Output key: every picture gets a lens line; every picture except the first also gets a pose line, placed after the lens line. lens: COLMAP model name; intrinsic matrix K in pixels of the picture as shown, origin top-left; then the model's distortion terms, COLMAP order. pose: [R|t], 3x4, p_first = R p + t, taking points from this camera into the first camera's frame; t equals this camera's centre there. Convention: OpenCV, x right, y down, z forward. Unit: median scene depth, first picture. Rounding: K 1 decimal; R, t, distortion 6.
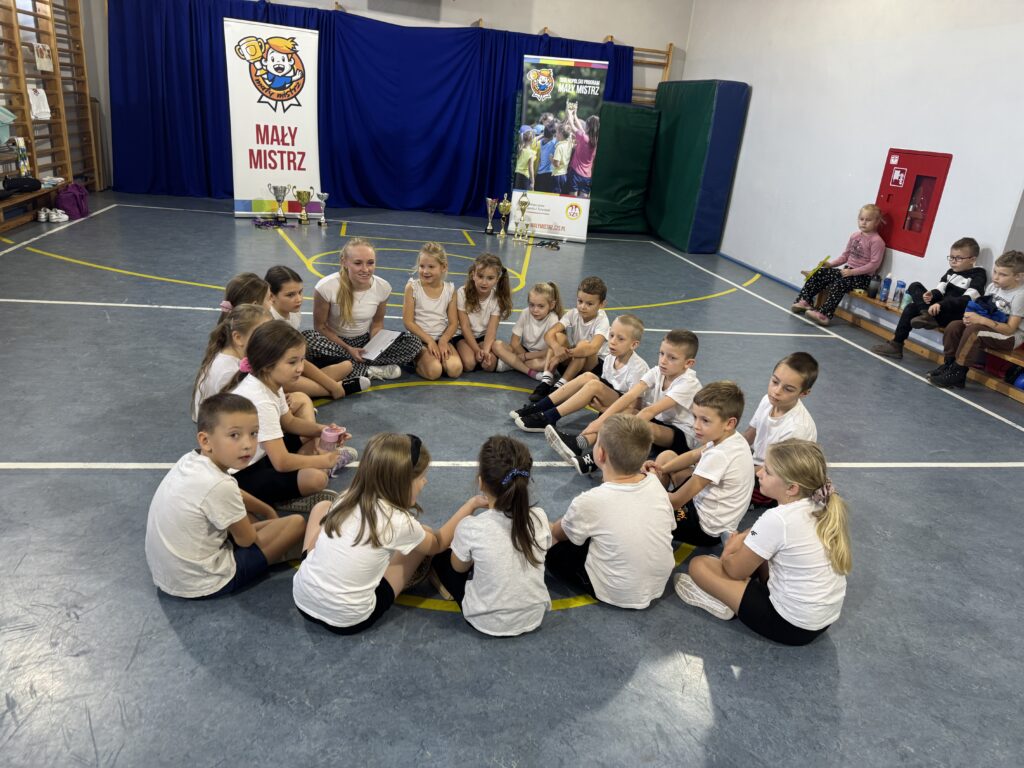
lens RADIAL K [[739.6, 0, 513.3], [0, 739.6, 381.7], [0, 0, 1]] dist [0.066572, -0.064590]
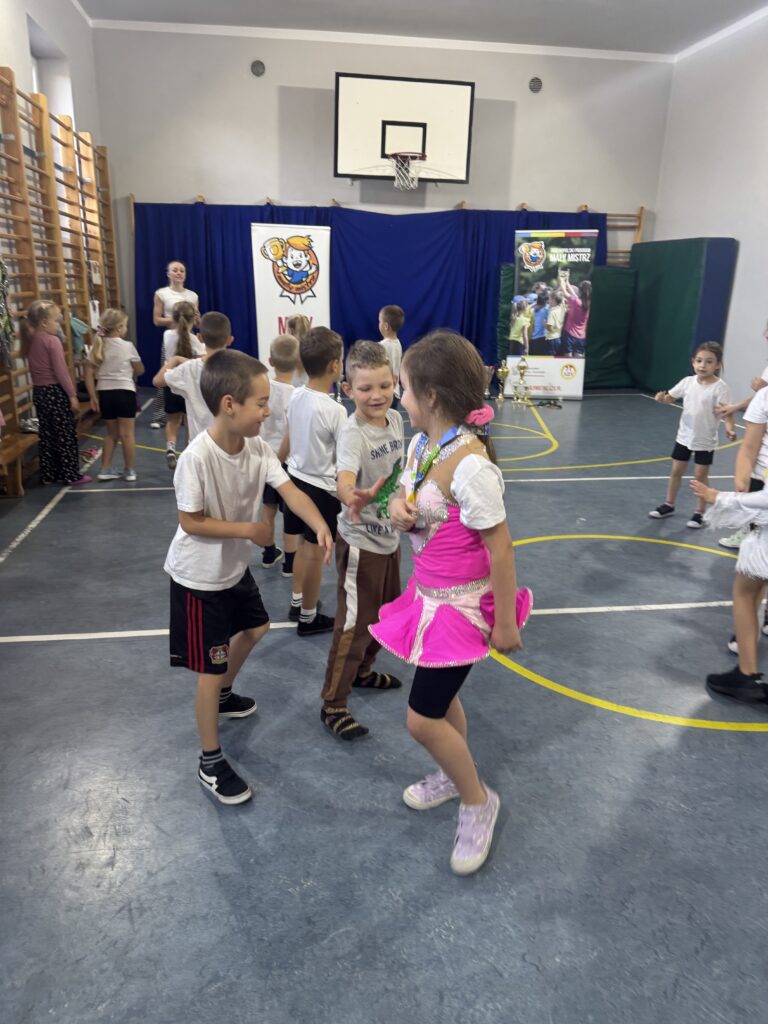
lens RADIAL K [[743.8, 0, 376.7], [0, 743.8, 509.2], [0, 0, 1]] dist [0.163343, -0.239082]
pose [[0.996455, -0.066944, -0.050941, -0.154151], [0.063951, 0.996250, -0.058281, 0.010681], [0.054651, 0.054817, 0.997000, -0.073495]]
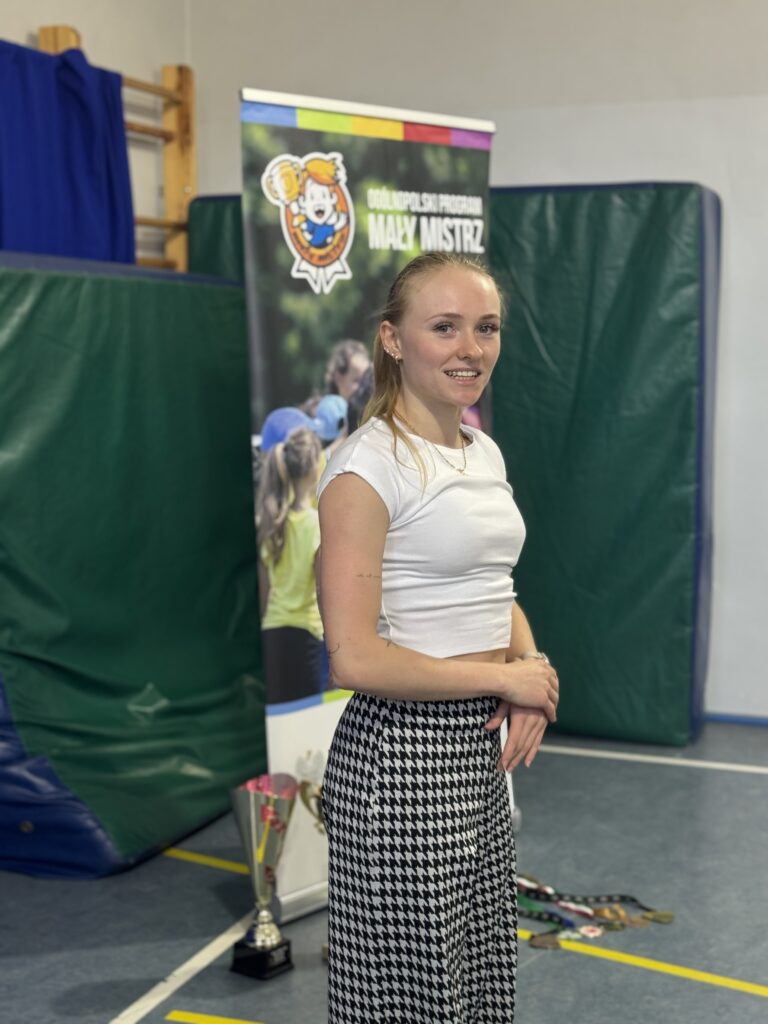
lens RADIAL K [[1712.9, 0, 380.5], [0, 1712.9, 503.3], [0, 0, 1]] dist [0.176959, -0.011082]
pose [[0.493195, -0.182572, 0.850544, -0.388996], [0.342626, 0.939467, 0.002985, -0.316657], [-0.799603, 0.289946, 0.525895, 0.746991]]
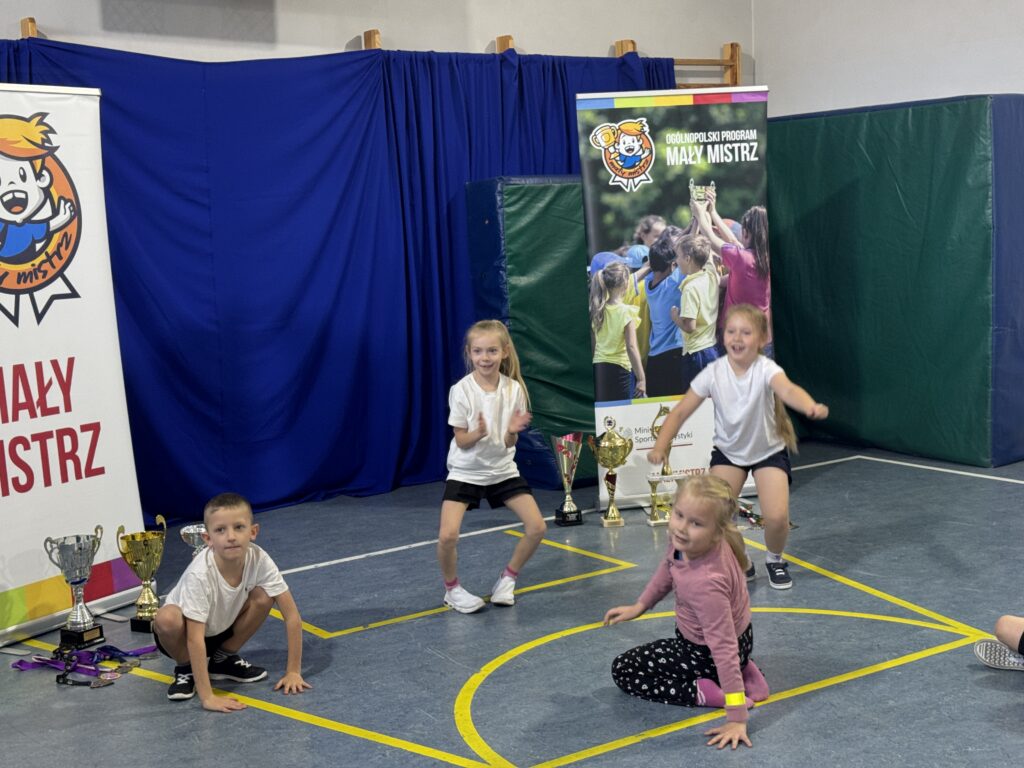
lens RADIAL K [[1464.5, 0, 515.8], [0, 1464.5, 379.3], [0, 0, 1]] dist [0.261550, -0.458942]
pose [[0.893395, -0.184415, 0.409678, -0.378419], [0.270921, 0.948561, -0.163811, -0.160695], [-0.358396, 0.257338, 0.897402, 0.313696]]
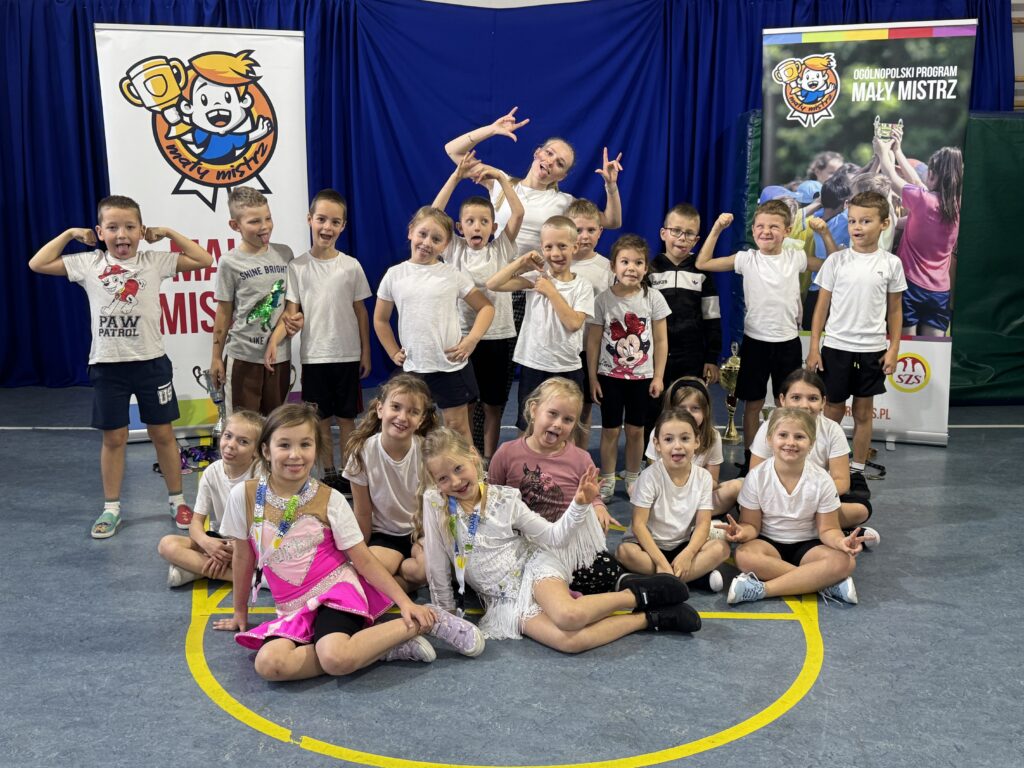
lens RADIAL K [[1155.9, 0, 515.4], [0, 1155.9, 379.2], [0, 0, 1]] dist [0.259445, -0.591439]
pose [[0.981285, -0.059283, -0.183211, -0.012700], [0.028456, 0.985628, -0.166517, -0.128814], [0.190449, 0.158187, 0.968868, 0.342197]]
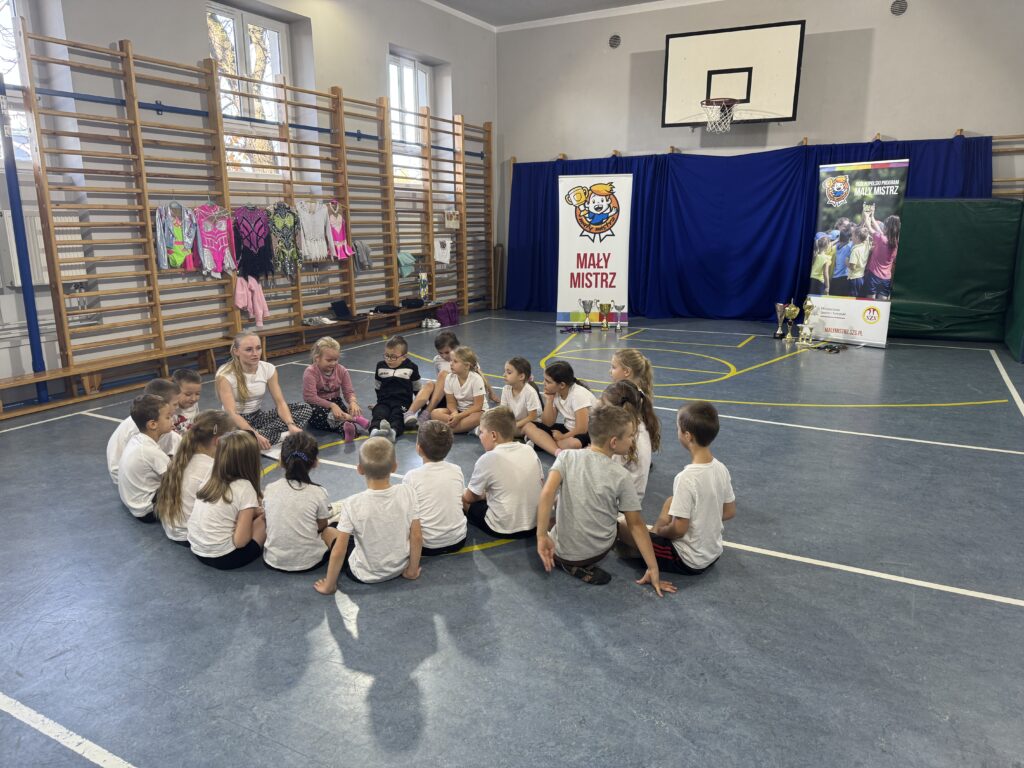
lens RADIAL K [[743.8, 0, 512.0], [0, 743.8, 384.0], [0, 0, 1]] dist [0.163343, -0.239082]
pose [[0.782716, 0.038507, -0.621187, 0.337756], [-0.138268, 0.983901, -0.113231, 0.027065], [0.606826, 0.174518, 0.775439, 0.000035]]
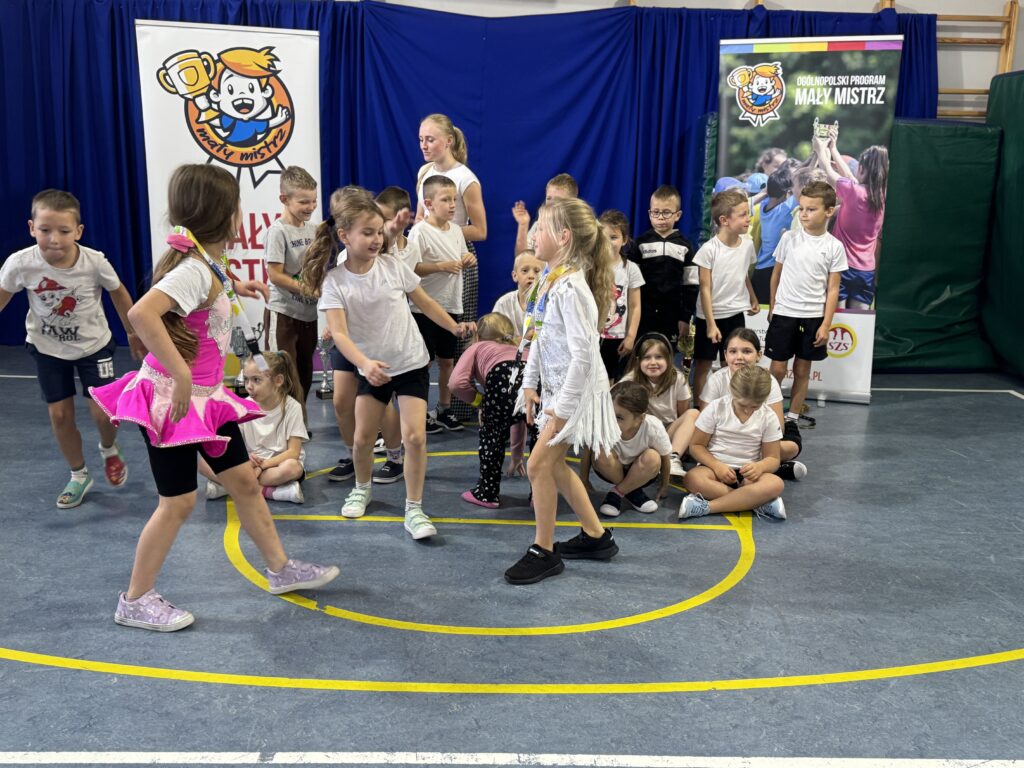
lens RADIAL K [[1064.1, 0, 521.4], [0, 1064.1, 384.3], [0, 0, 1]] dist [0.245565, -0.541117]
pose [[0.986593, -0.040558, -0.158081, -0.010811], [0.016169, 0.988153, -0.152615, -0.103472], [0.162398, 0.148013, 0.975561, 0.306077]]
